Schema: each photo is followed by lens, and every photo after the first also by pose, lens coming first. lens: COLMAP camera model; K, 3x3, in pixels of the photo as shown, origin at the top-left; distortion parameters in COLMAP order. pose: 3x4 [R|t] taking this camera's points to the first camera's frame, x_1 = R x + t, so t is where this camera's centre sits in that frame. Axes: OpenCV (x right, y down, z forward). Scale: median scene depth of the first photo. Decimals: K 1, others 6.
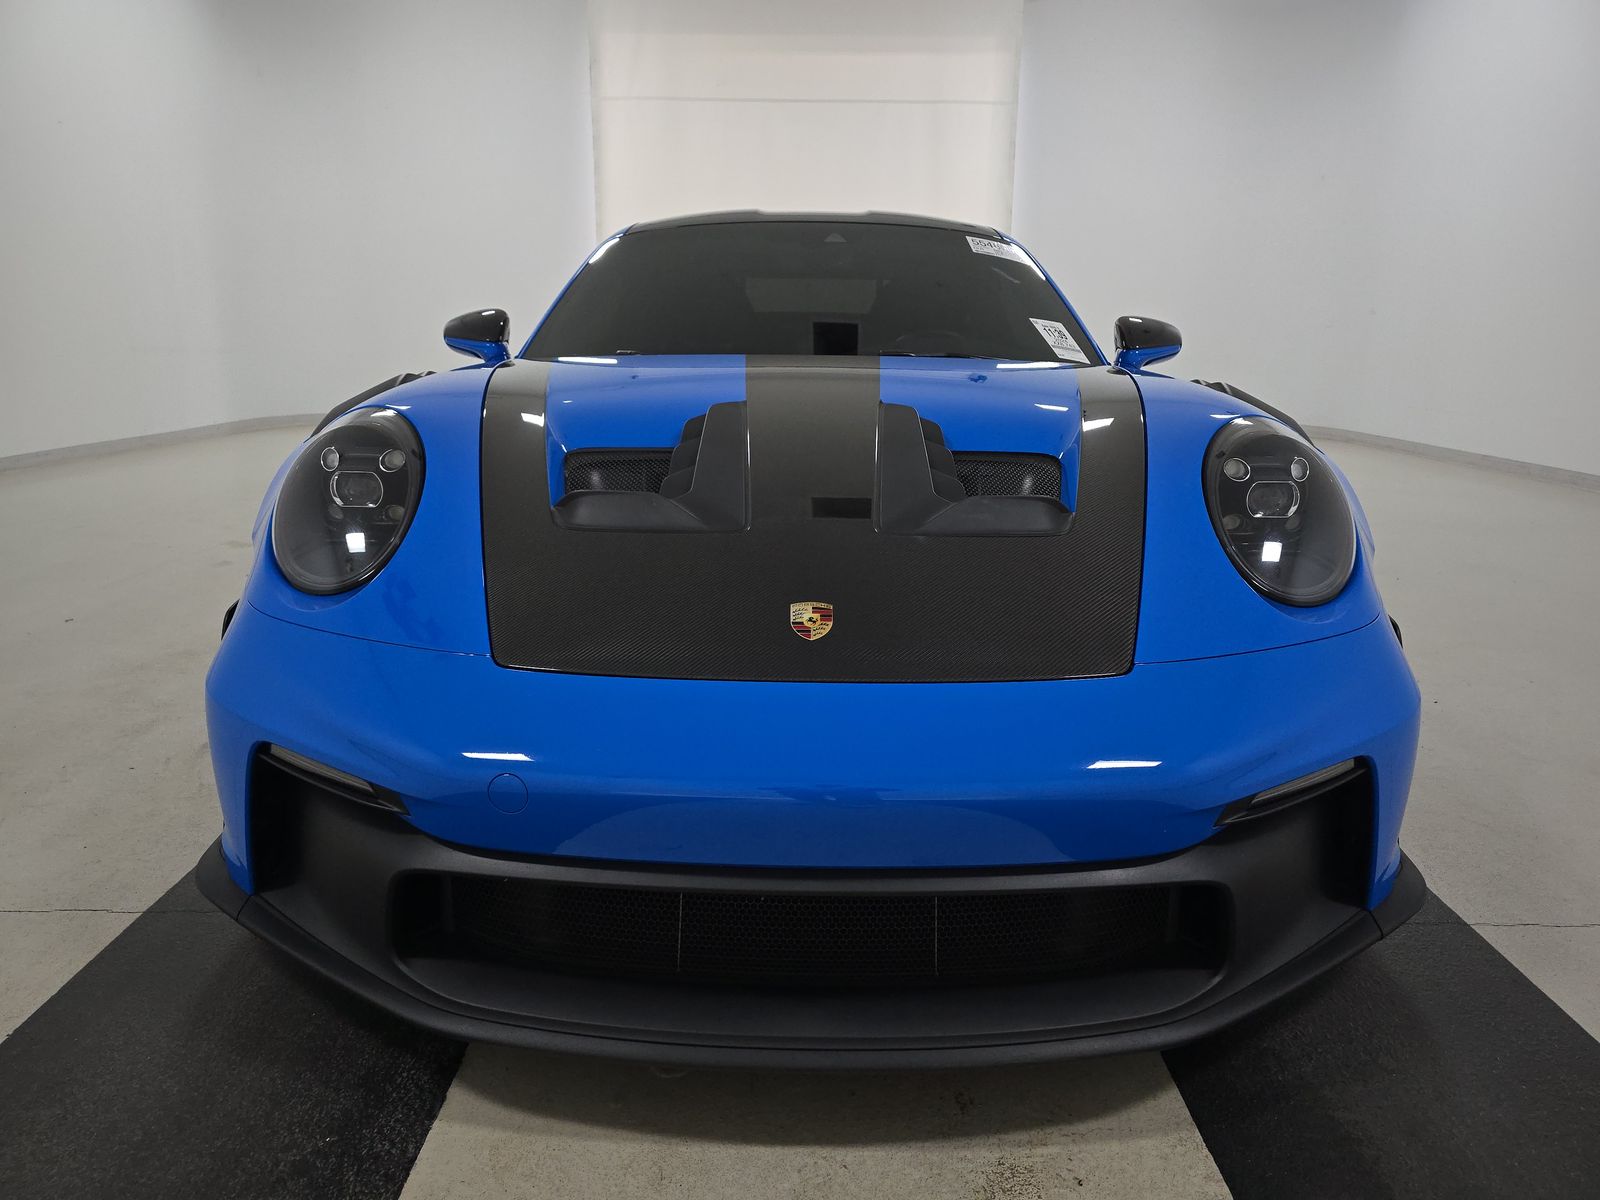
lens RADIAL K [[1064.4, 0, 800.0], [0, 1064.4, 600.0], [0, 0, 1]] dist [0.050972, -0.061345]
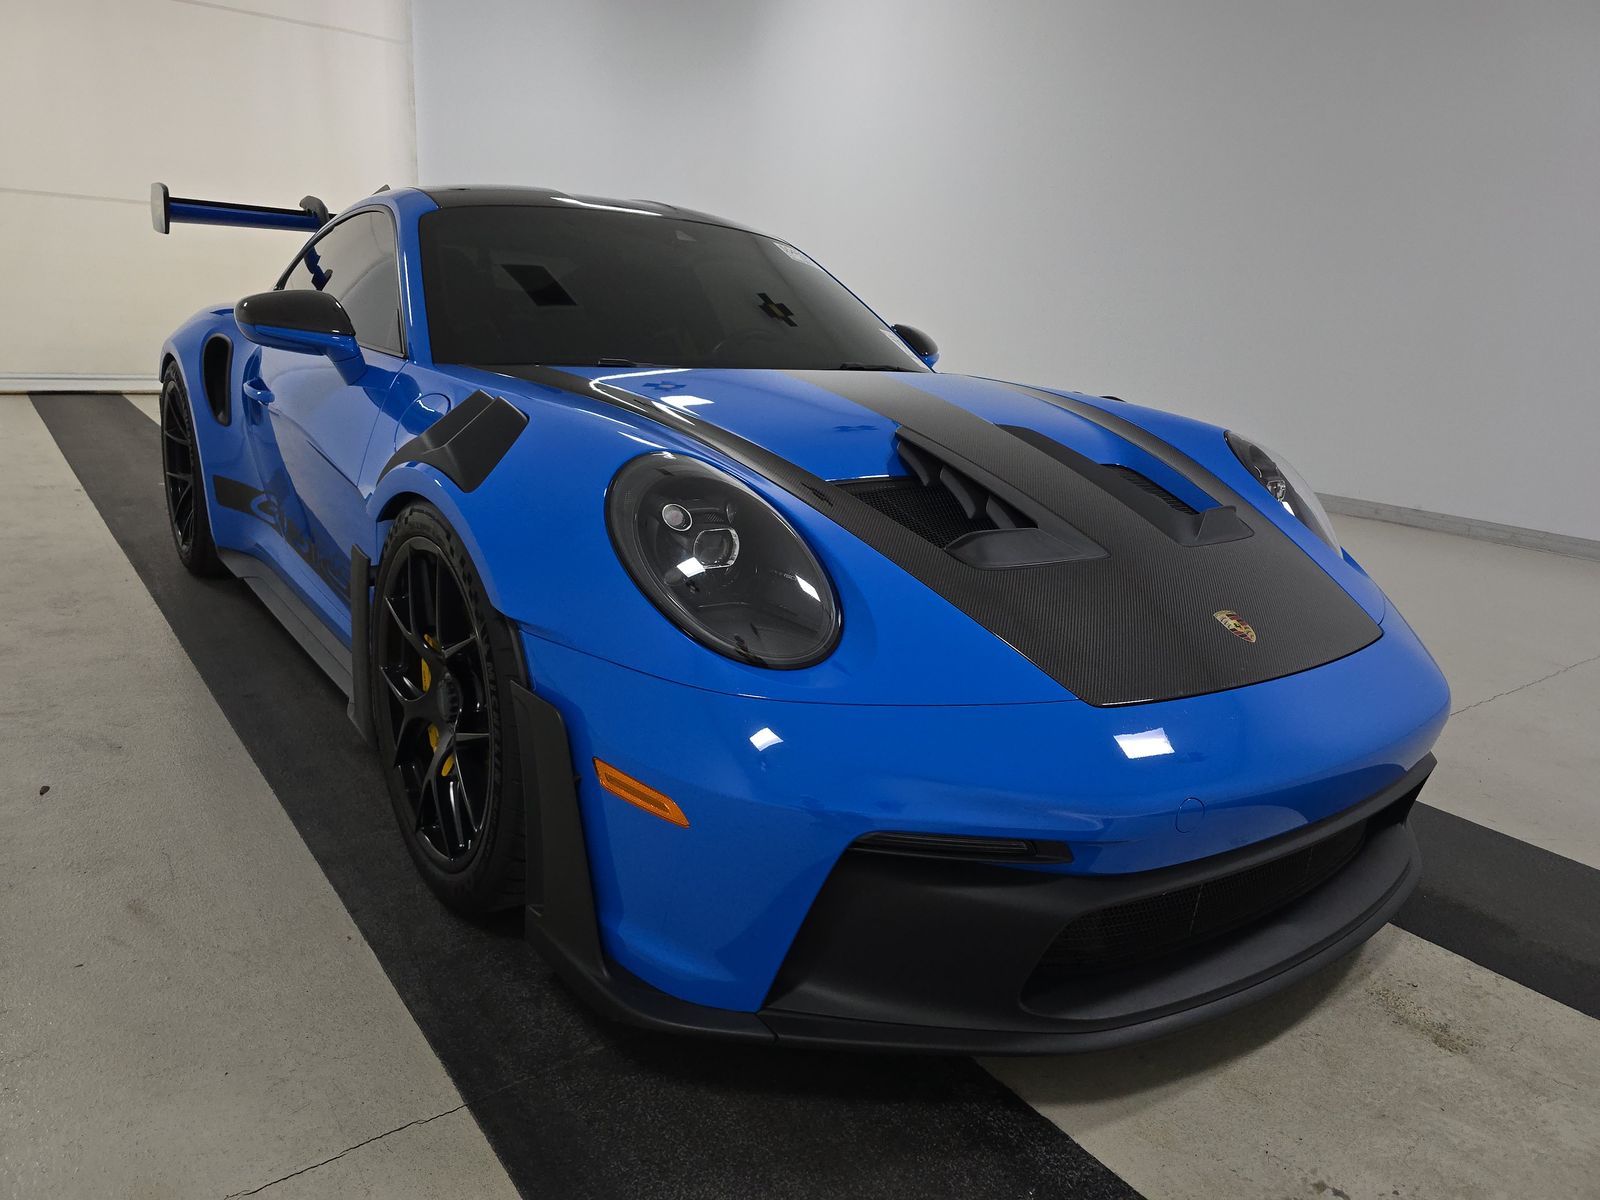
lens RADIAL K [[1064.4, 0, 800.0], [0, 1064.4, 600.0], [0, 0, 1]] dist [0.050972, -0.061345]
pose [[0.799200, -0.120083, 0.588948, -0.511912], [0.093215, 0.992747, 0.075922, -0.070387], [-0.593793, -0.005778, 0.804597, 0.137753]]
